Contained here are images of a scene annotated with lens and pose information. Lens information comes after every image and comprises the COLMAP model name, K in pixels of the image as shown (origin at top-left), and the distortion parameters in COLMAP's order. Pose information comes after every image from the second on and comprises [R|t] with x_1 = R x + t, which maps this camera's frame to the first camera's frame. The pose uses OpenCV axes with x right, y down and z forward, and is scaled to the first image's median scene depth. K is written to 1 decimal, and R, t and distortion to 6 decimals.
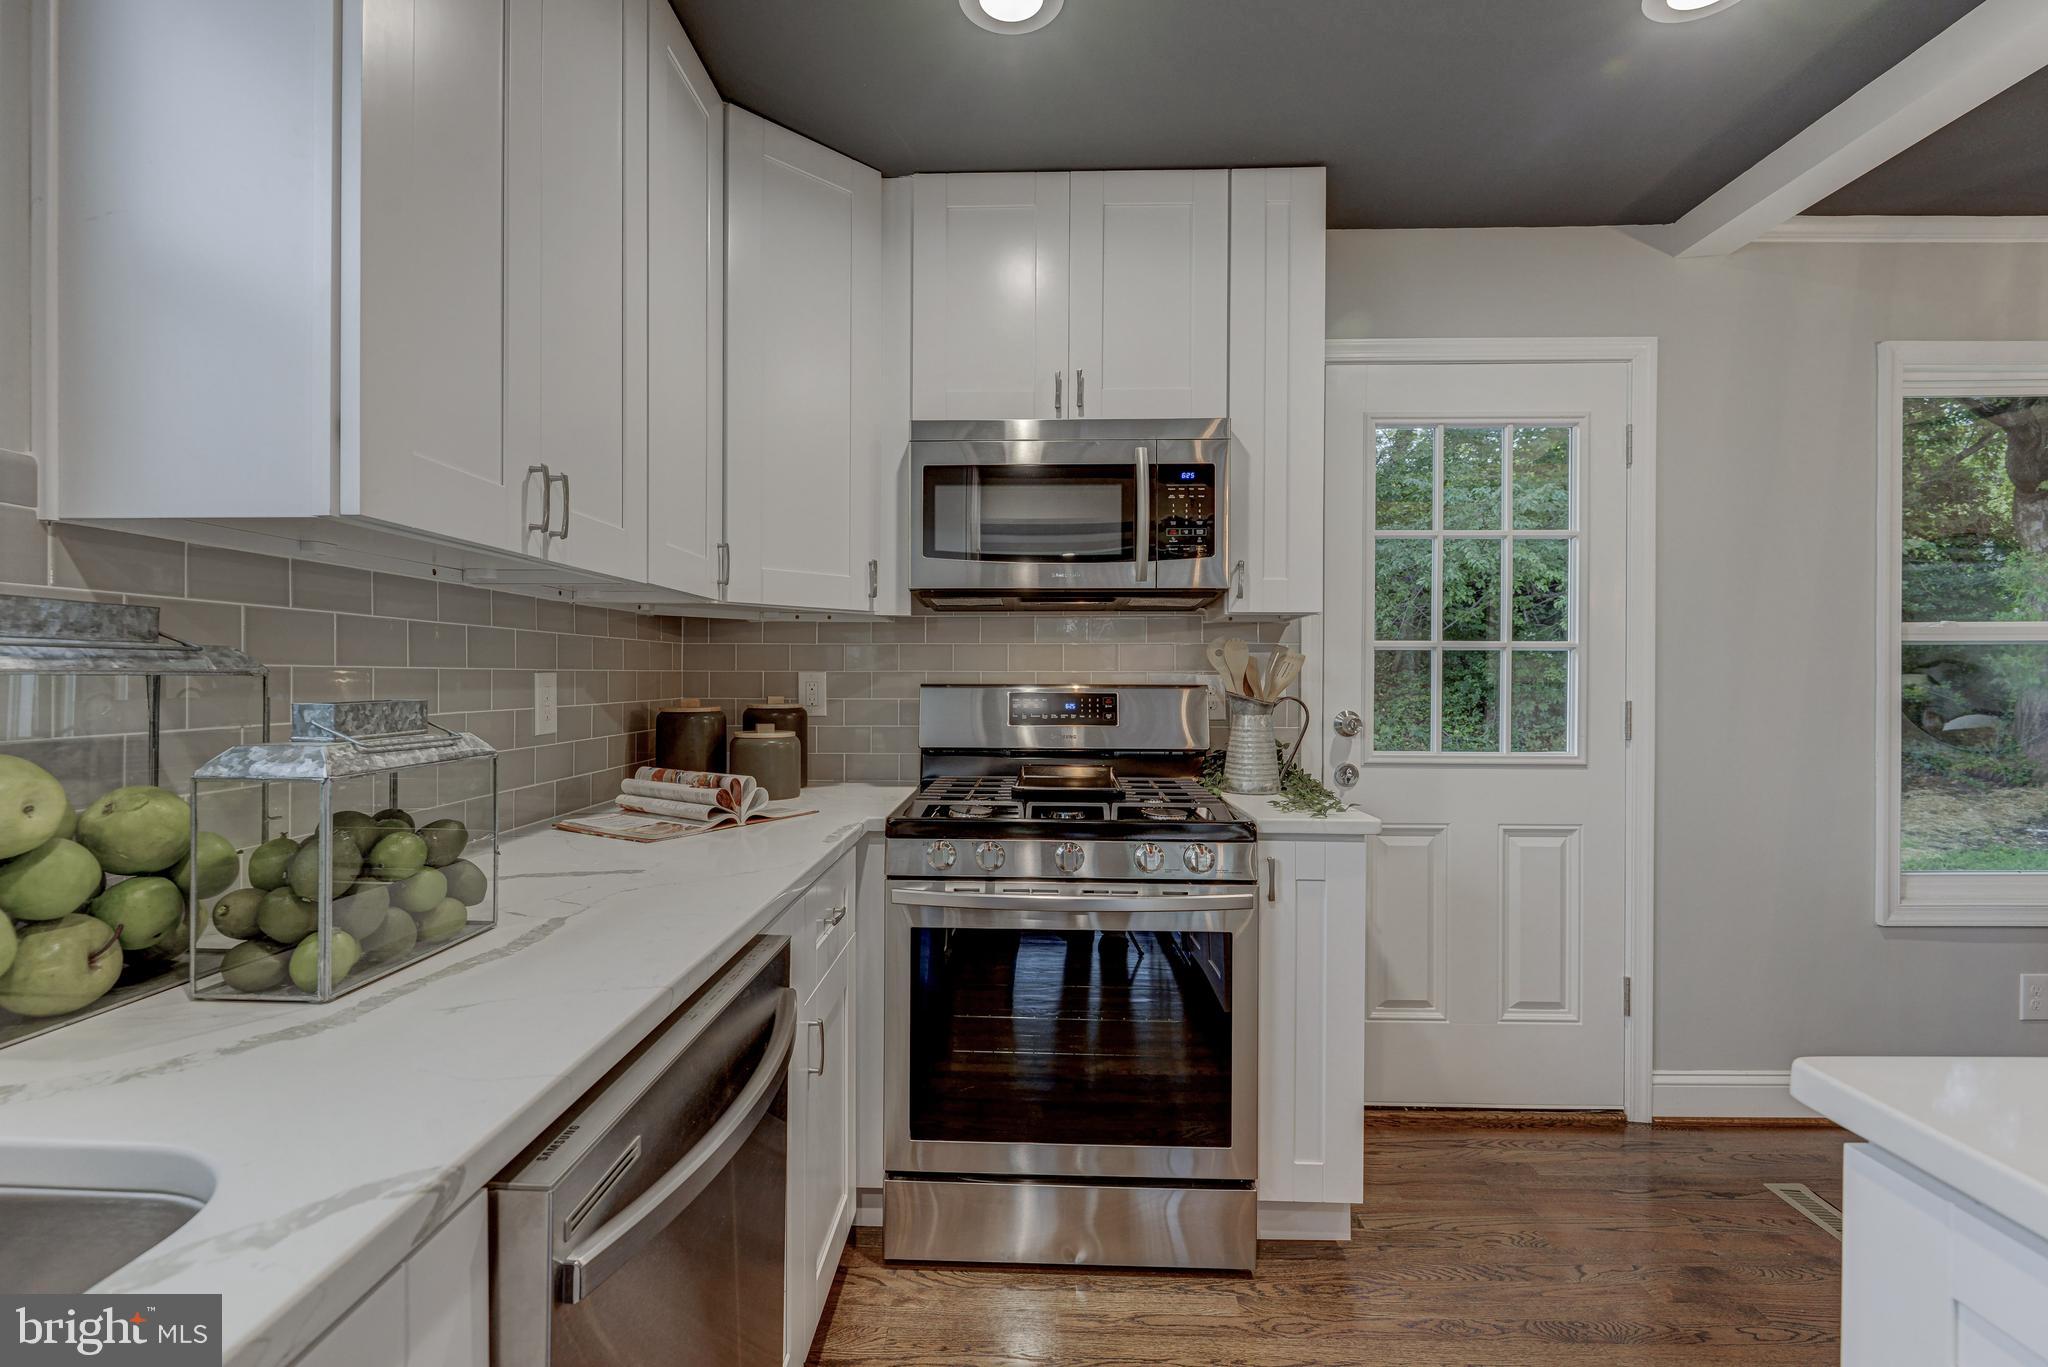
lens RADIAL K [[946.8, 0, 1012.5], [0, 946.8, 679.7], [0, 0, 1]] dist [0.001826, -0.004829]
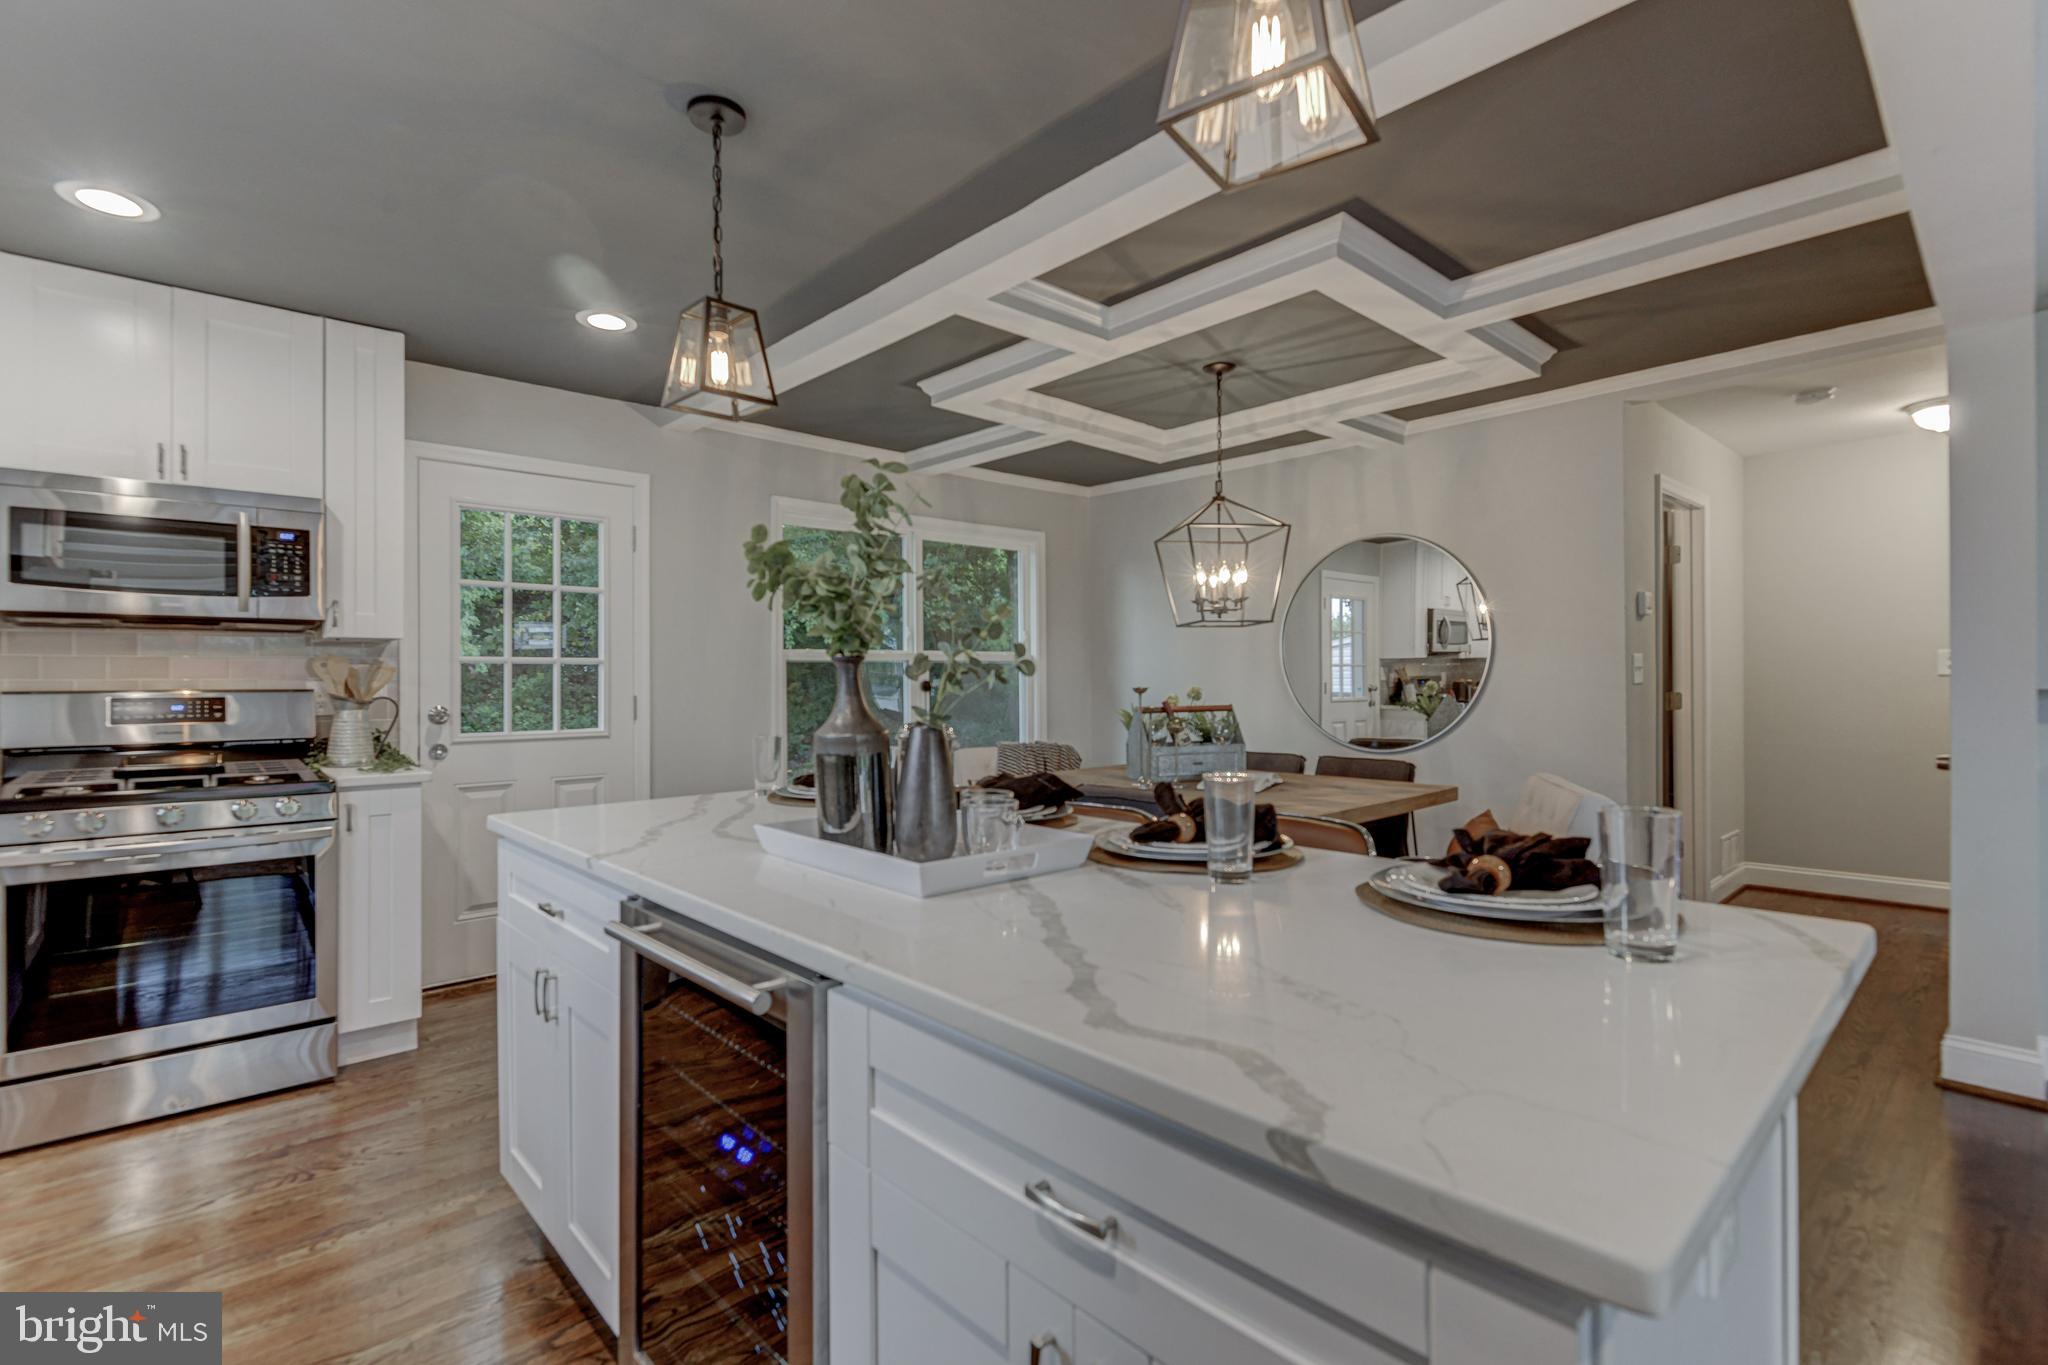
lens RADIAL K [[946.8, 0, 1012.5], [0, 946.8, 678.7], [0, 0, 1]] dist [0.001826, -0.004829]
pose [[0.727728, -0.005463, 0.685844, 0.008634], [0.009440, 0.999953, -0.002052, 0.003081], [-0.685801, 0.007968, 0.727746, -0.682824]]
